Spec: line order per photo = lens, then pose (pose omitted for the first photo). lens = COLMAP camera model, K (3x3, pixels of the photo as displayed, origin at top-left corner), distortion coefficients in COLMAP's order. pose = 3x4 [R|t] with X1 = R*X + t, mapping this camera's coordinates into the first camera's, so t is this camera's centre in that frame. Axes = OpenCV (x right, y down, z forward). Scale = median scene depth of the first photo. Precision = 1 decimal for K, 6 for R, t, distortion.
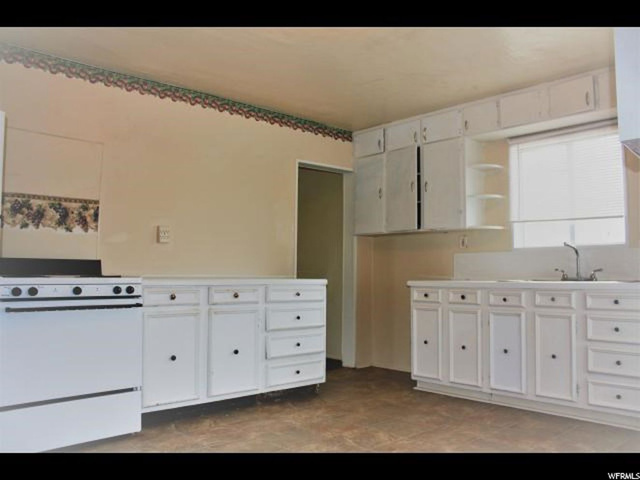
lens RADIAL K [[554.8, 0, 320.0], [0, 554.8, 240.0], [0, 0, 1]] dist [-0.076955, 0.015346]
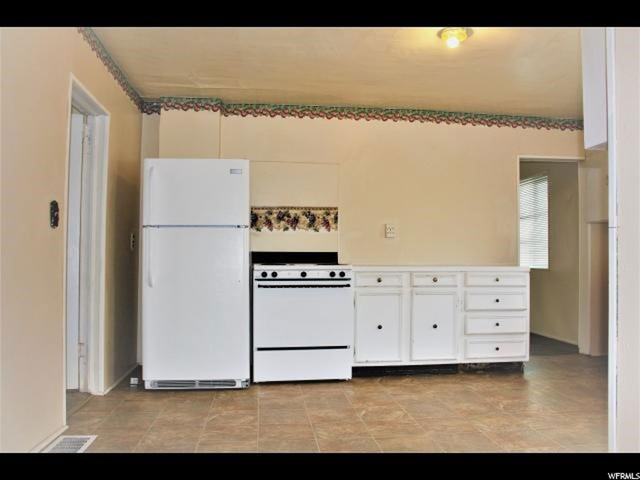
lens RADIAL K [[554.8, 0, 320.0], [0, 554.8, 240.0], [0, 0, 1]] dist [-0.076955, 0.015346]
pose [[0.815189, -0.023883, -0.578703, 0.346100], [0.036943, 0.999259, 0.010801, -0.009091], [0.578016, -0.030184, 0.815467, -0.127105]]
